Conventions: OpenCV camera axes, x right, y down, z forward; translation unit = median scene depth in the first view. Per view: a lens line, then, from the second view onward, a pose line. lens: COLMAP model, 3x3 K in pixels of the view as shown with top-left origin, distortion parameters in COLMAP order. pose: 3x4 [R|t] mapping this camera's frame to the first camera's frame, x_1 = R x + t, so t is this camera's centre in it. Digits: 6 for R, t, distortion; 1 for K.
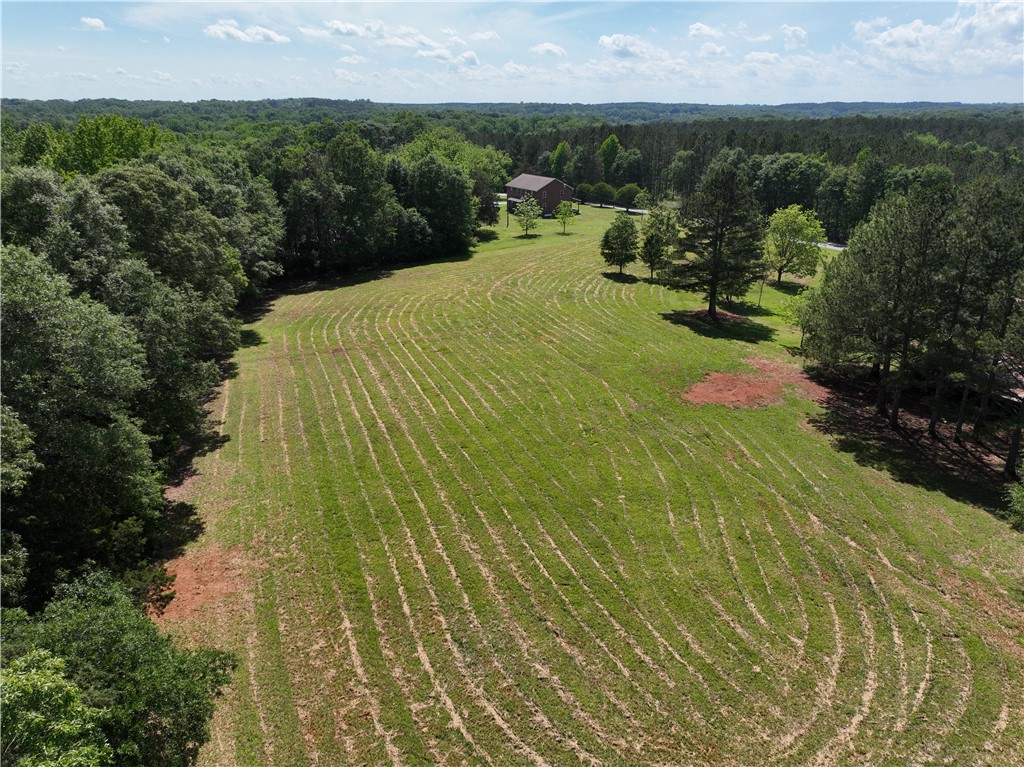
lens RADIAL K [[741.4, 0, 511.7], [0, 741.4, 382.6], [0, 0, 1]] dist [0.000213, 0.021377]
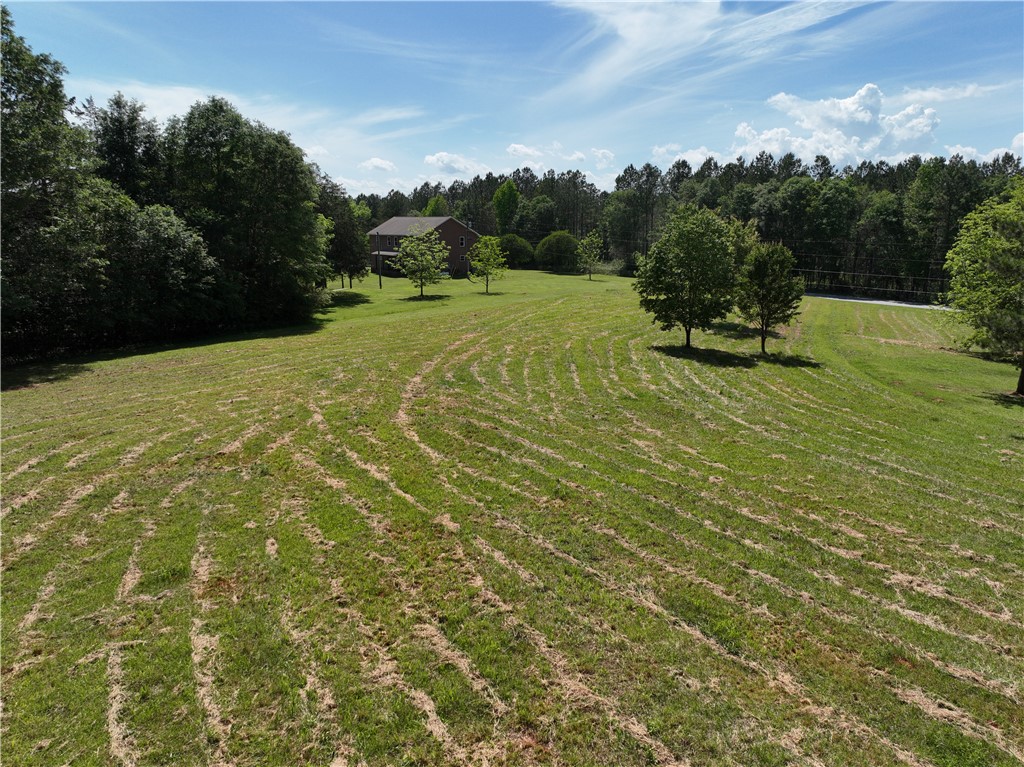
lens RADIAL K [[741.4, 0, 514.6], [0, 741.4, 382.7], [0, 0, 1]] dist [0.000213, 0.021377]
pose [[0.975173, -0.049175, 0.215916, -0.033569], [0.079050, 0.988094, -0.131986, -0.061883], [-0.206855, 0.145778, 0.967450, 0.479029]]
